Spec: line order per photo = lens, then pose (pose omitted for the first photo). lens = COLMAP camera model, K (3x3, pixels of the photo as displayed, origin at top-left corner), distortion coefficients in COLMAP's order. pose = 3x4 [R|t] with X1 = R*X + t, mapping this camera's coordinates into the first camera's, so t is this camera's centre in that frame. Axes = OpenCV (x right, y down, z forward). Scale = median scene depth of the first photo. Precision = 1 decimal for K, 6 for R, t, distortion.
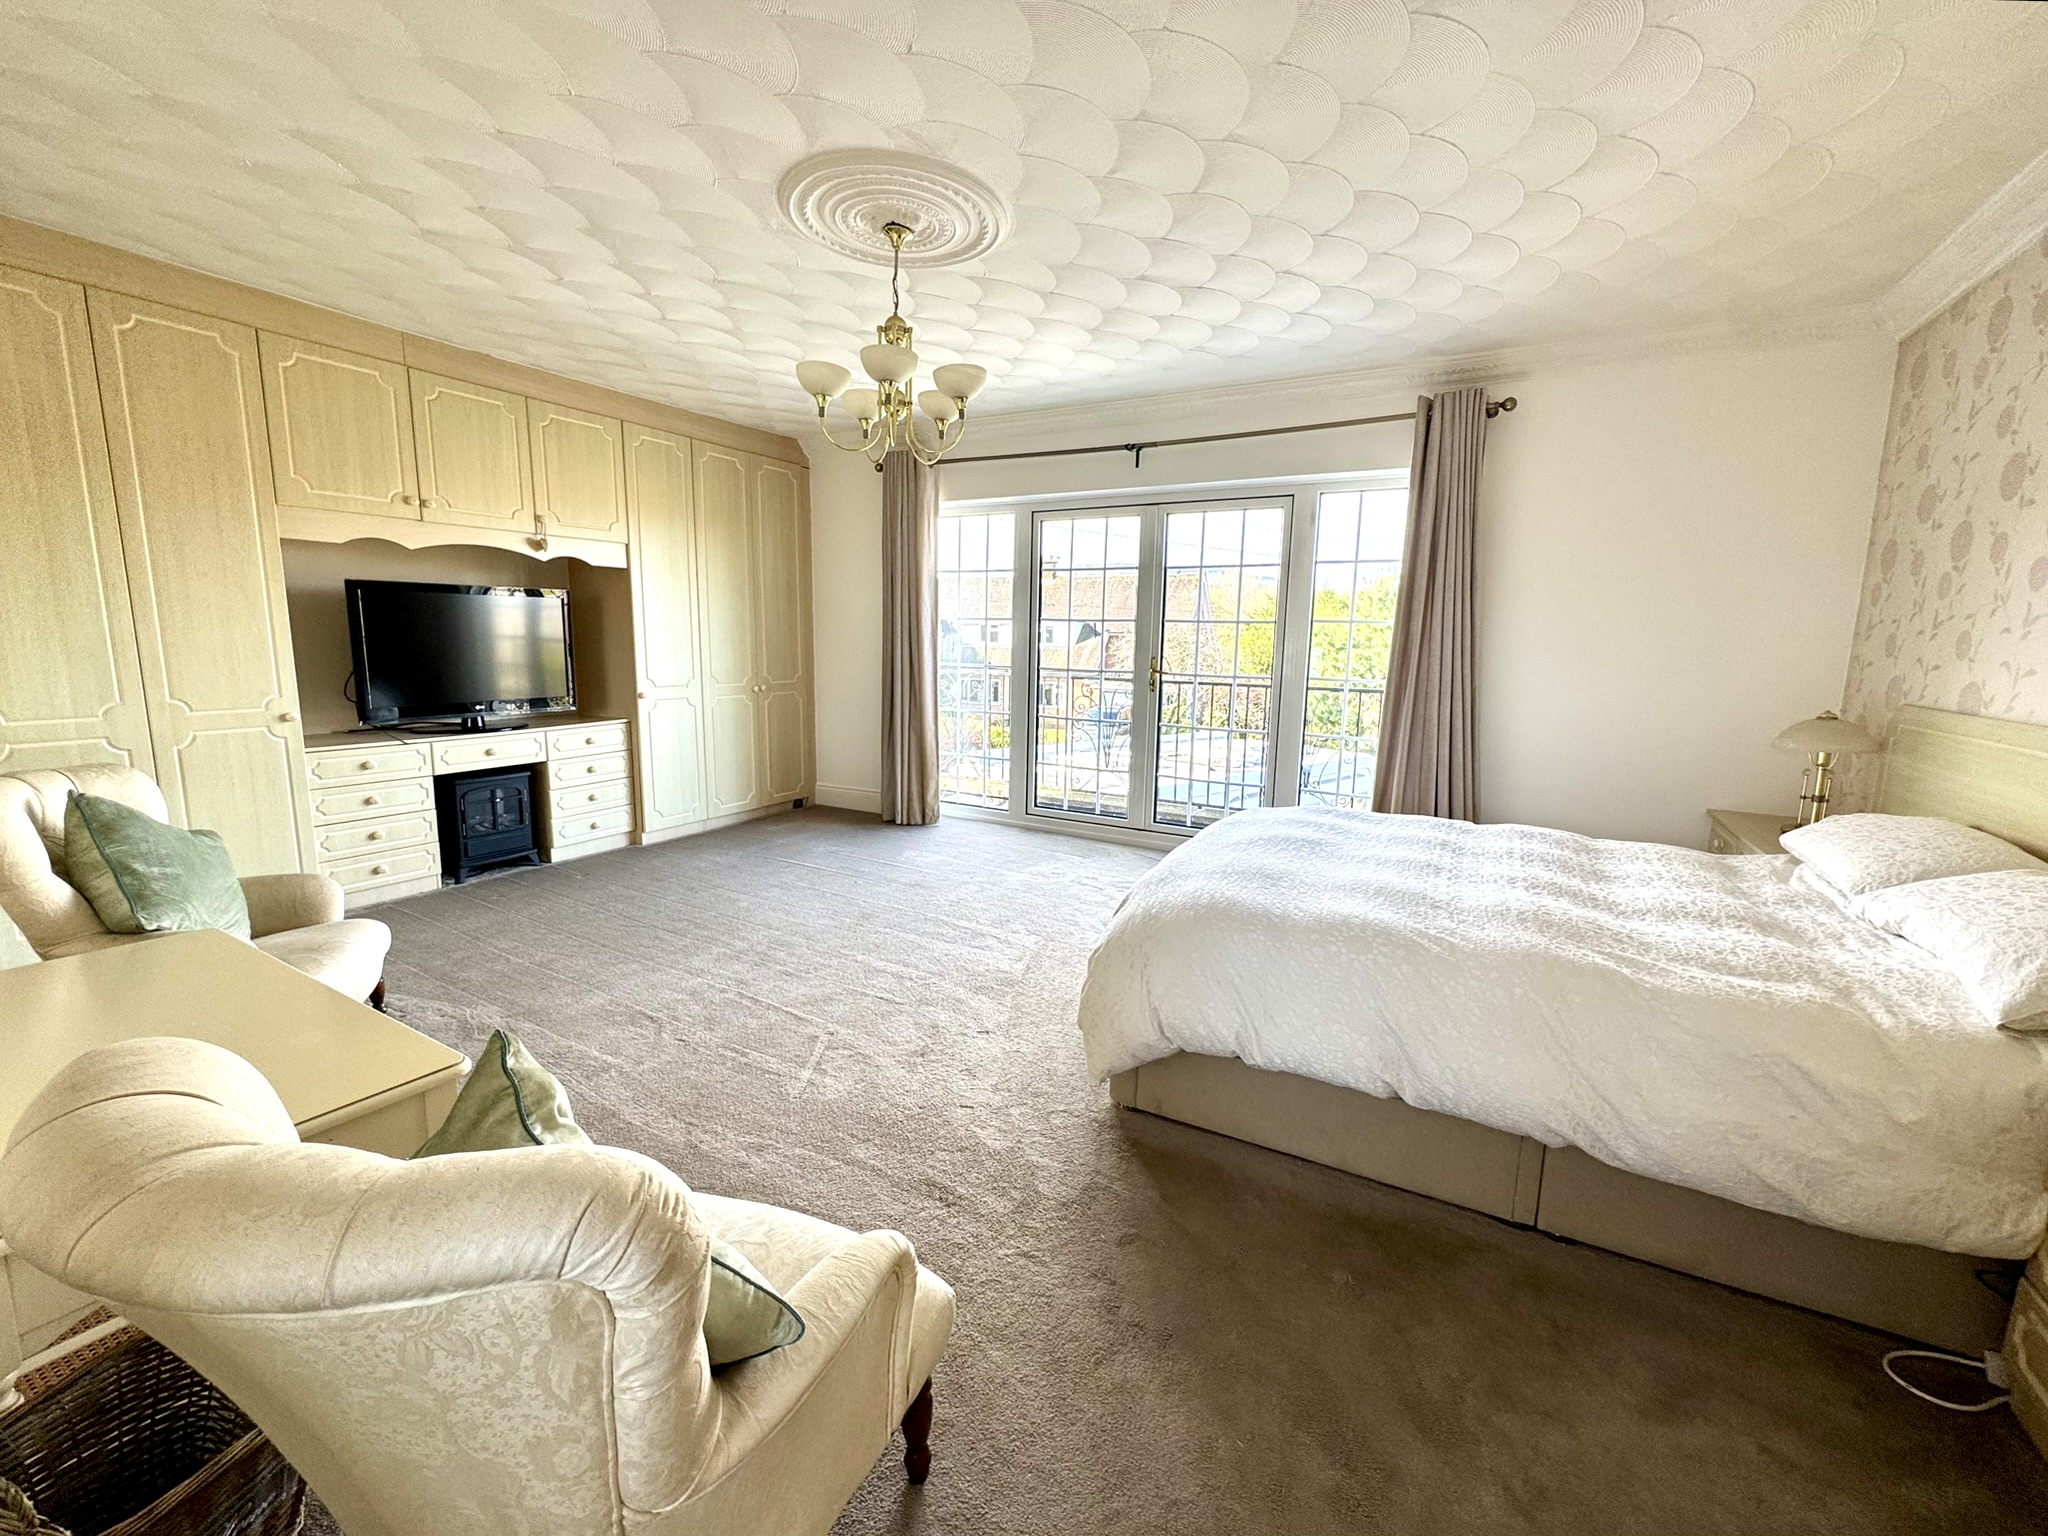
lens RADIAL K [[831.0, 0, 1027.0], [0, 831.0, 763.7], [0, 0, 1]] dist [-0.001217, 0.000169]
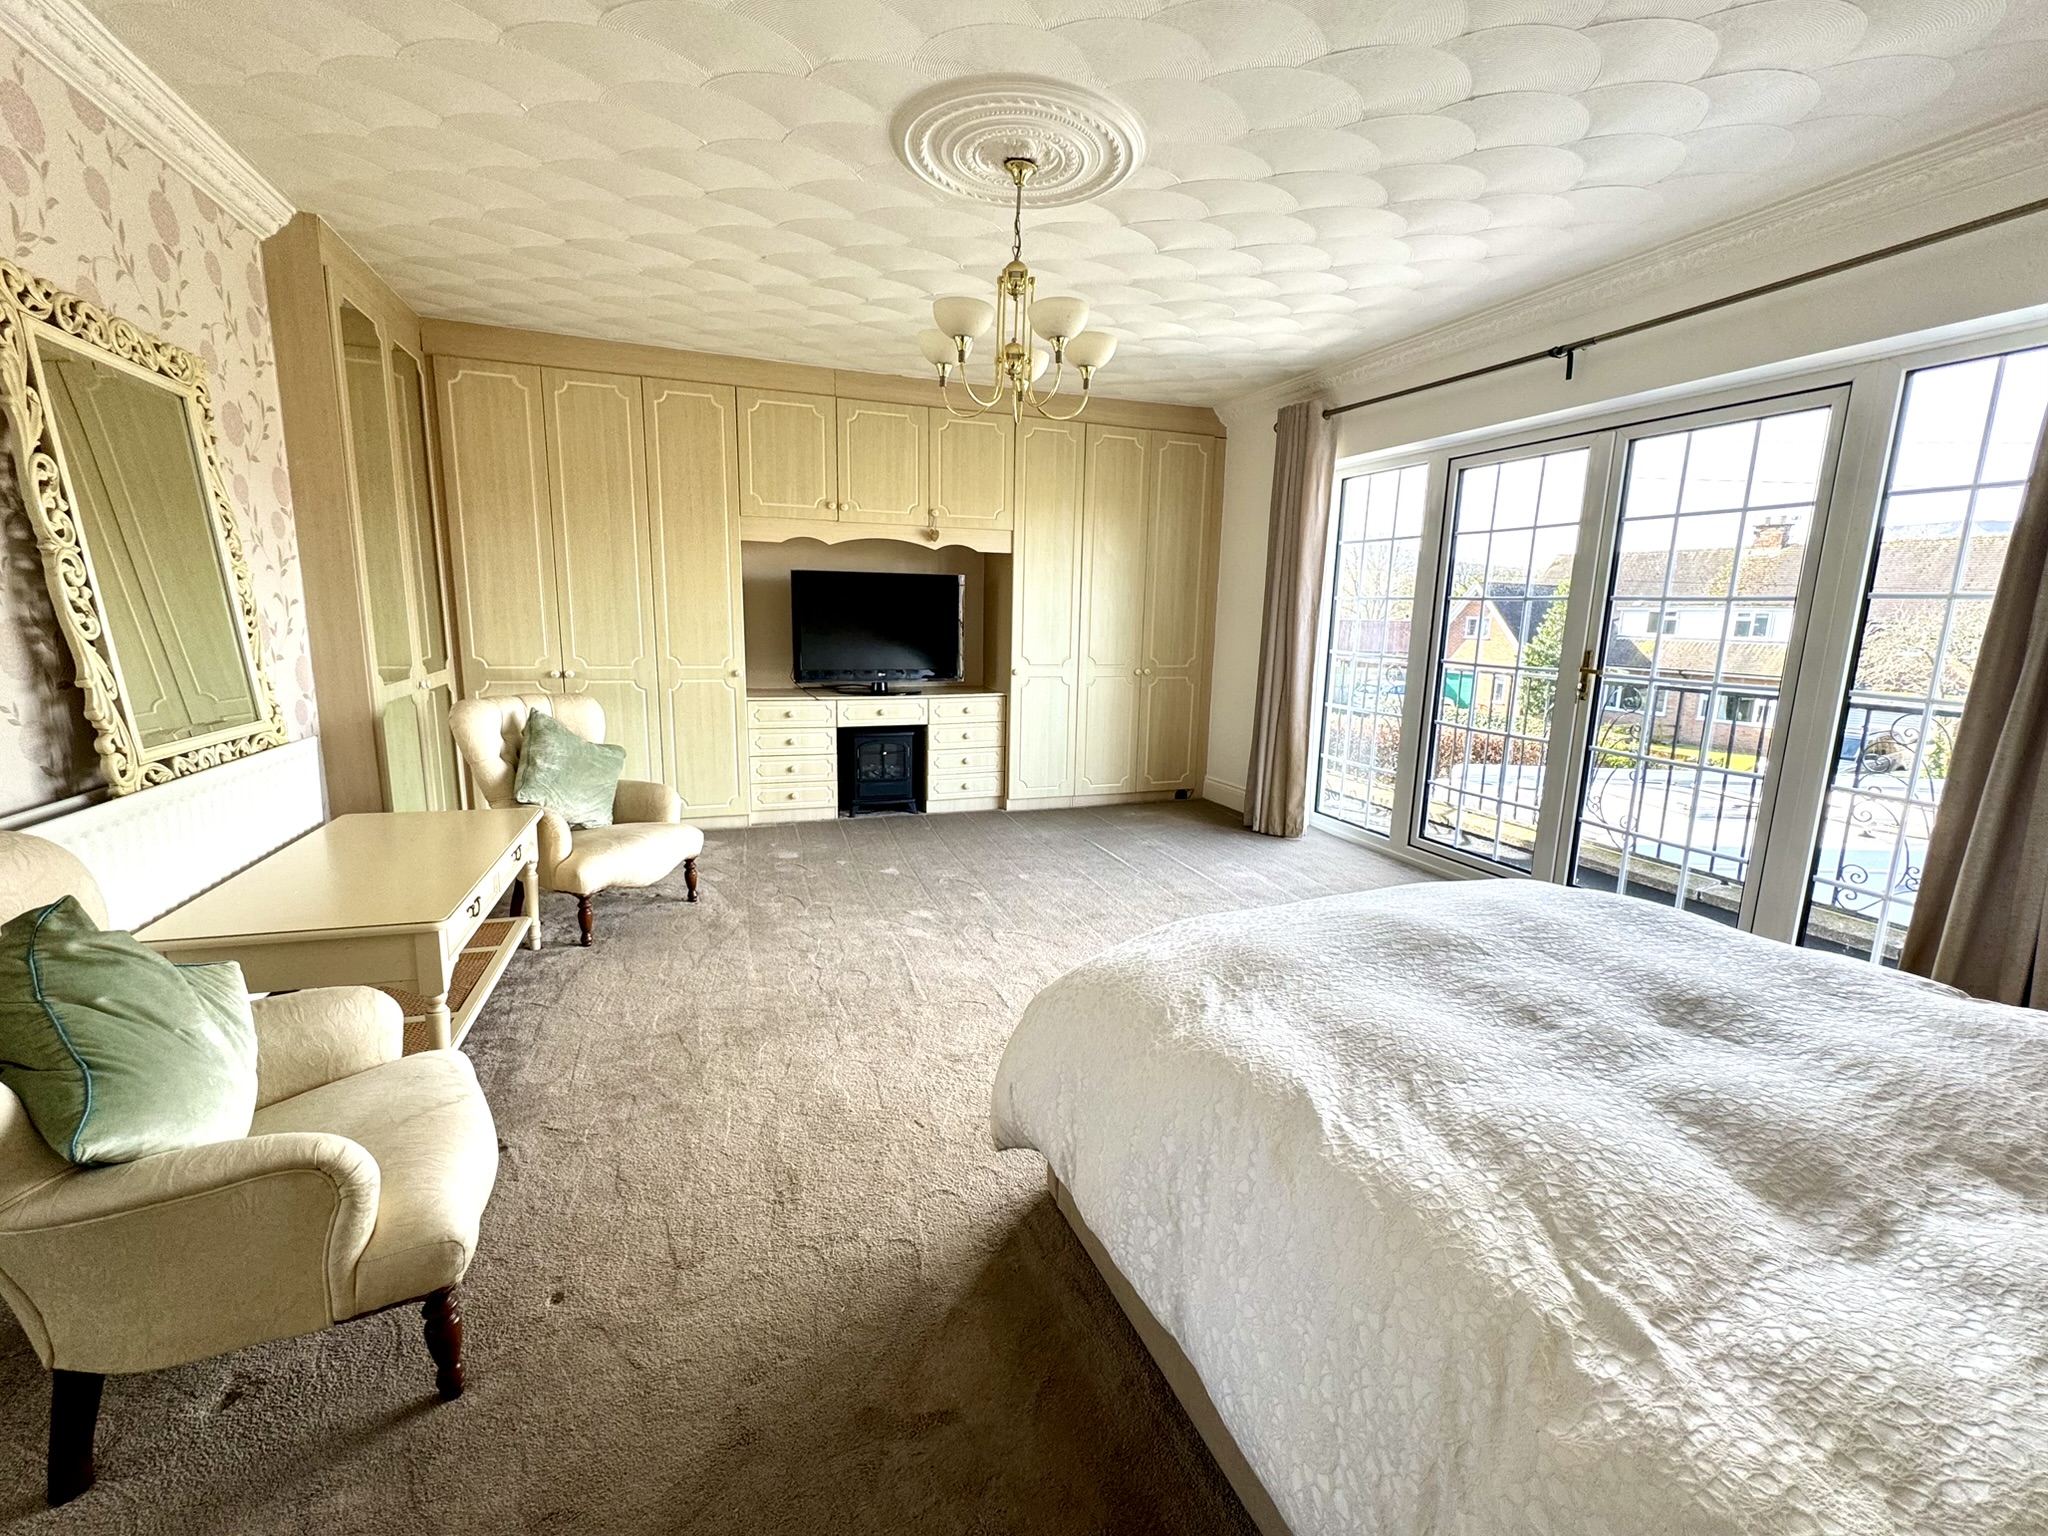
lens RADIAL K [[861.1, 0, 1022.8], [0, 861.1, 768.5], [0, 0, 1]] dist [-0.004796, -0.000146]
pose [[0.766842, 0.116900, -0.631100, 0.281751], [-0.107108, 0.992793, 0.053752, -0.020848], [0.632835, 0.026377, 0.773837, 0.160274]]
